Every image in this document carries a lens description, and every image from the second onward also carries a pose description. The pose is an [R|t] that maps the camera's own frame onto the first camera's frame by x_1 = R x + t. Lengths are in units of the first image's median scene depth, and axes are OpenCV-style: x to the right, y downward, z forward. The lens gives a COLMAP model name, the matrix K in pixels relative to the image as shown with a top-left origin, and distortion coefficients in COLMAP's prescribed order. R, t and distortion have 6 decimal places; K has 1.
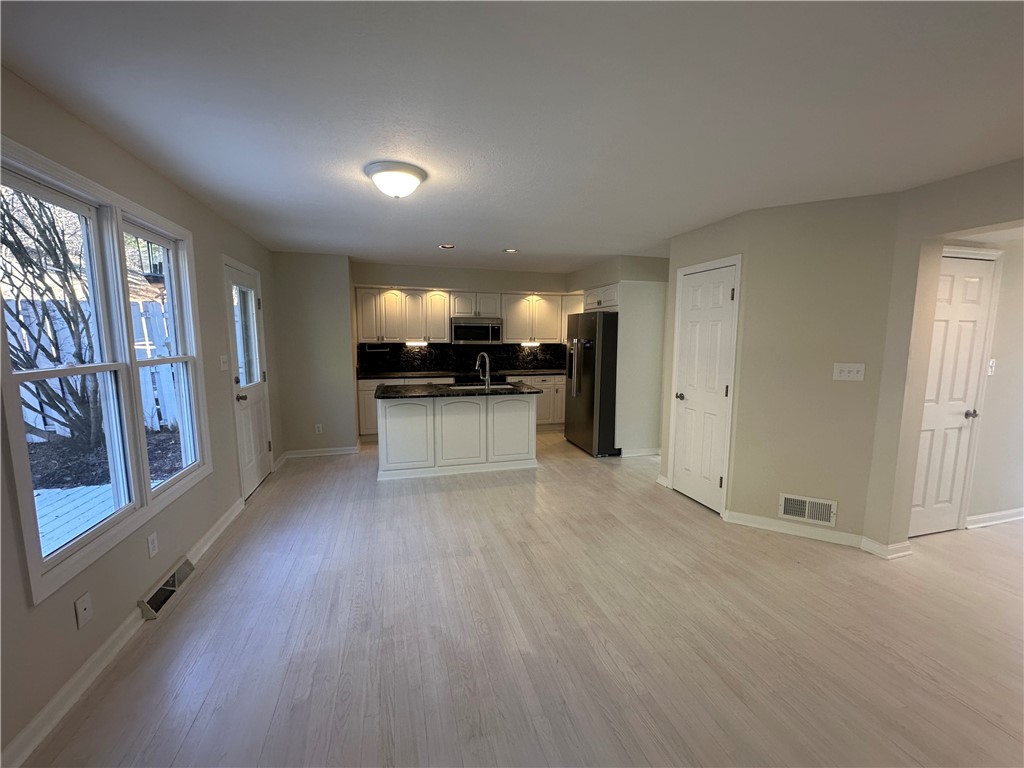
lens RADIAL K [[409.9, 0, 510.6], [0, 409.9, 380.8], [0, 0, 1]] dist [-0.004555, 0.000632]
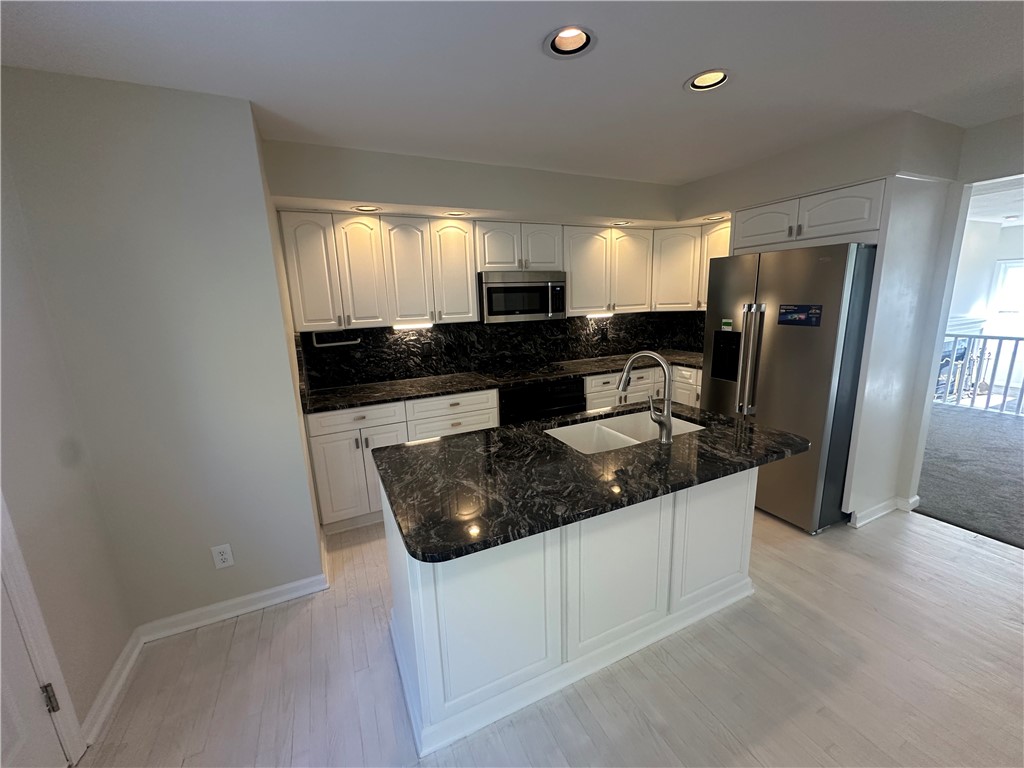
lens RADIAL K [[409.9, 0, 510.9], [0, 409.9, 382.7], [0, 0, 1]] dist [-0.004555, 0.000632]
pose [[0.986397, -0.071529, 0.148004, -0.192013], [0.057469, 0.993605, 0.097188, -0.062920], [-0.154009, -0.087361, 0.984200, 0.468406]]
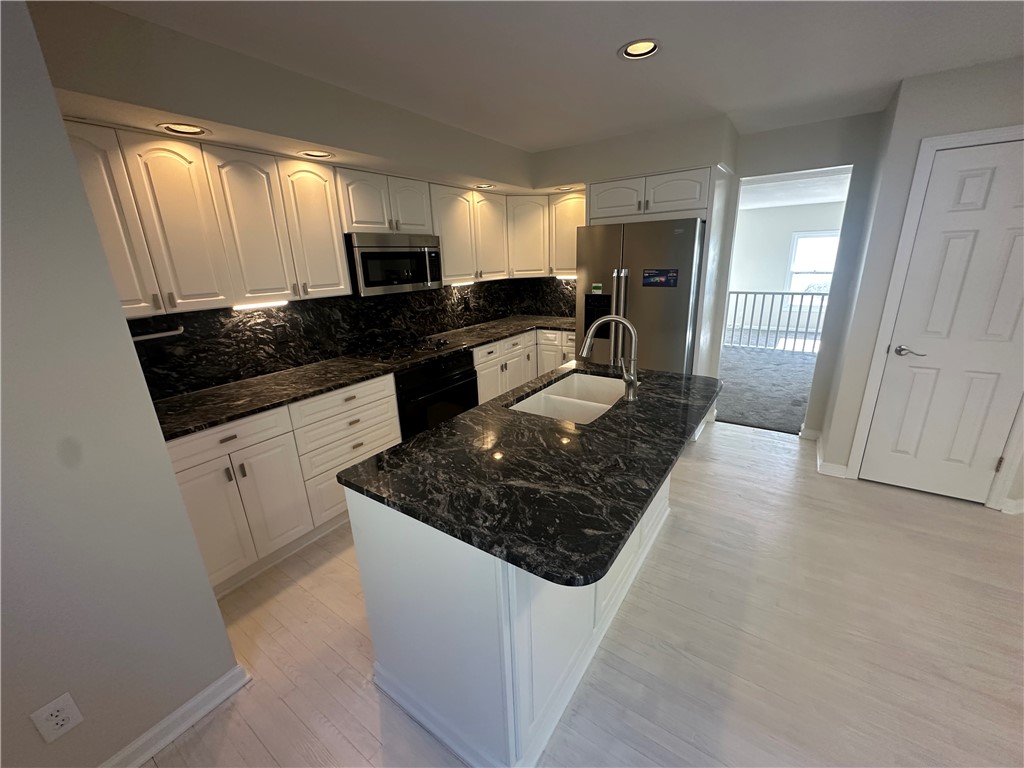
lens RADIAL K [[409.9, 0, 512.7], [0, 409.9, 383.2], [0, 0, 1]] dist [-0.004555, 0.000632]
pose [[0.771670, -0.218114, 0.597455, -0.298716], [0.110242, 0.971010, 0.212100, -0.074889], [-0.626396, -0.097807, 0.773344, 0.551033]]
